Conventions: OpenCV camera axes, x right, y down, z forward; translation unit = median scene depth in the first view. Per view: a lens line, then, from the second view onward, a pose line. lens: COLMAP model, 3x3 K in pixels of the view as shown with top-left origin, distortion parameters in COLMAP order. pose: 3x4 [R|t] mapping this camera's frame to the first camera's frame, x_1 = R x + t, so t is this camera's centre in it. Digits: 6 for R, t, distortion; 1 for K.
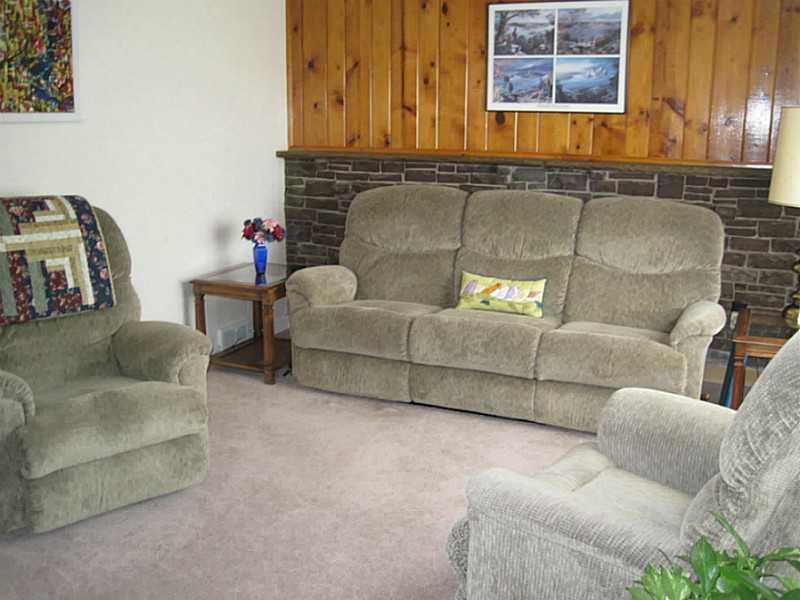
lens RADIAL K [[838.1, 0, 400.0], [0, 838.1, 300.0], [0, 0, 1]] dist [-0.187866, 0.197310]
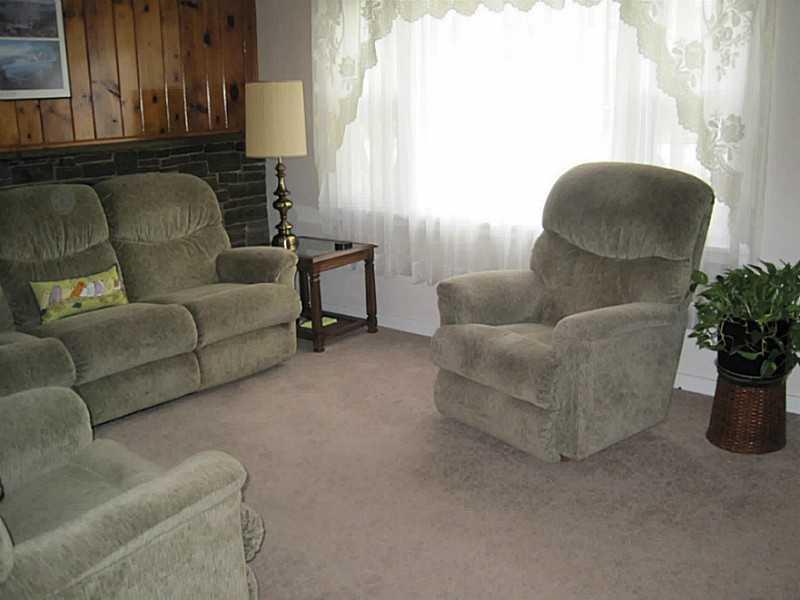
lens RADIAL K [[838.1, 0, 400.0], [0, 838.1, 300.0], [0, 0, 1]] dist [-0.187866, 0.197310]
pose [[0.261896, -0.246923, 0.932974, -0.615389], [0.237401, 0.953494, 0.185713, -0.082041], [-0.935442, 0.172851, 0.308336, 0.370320]]
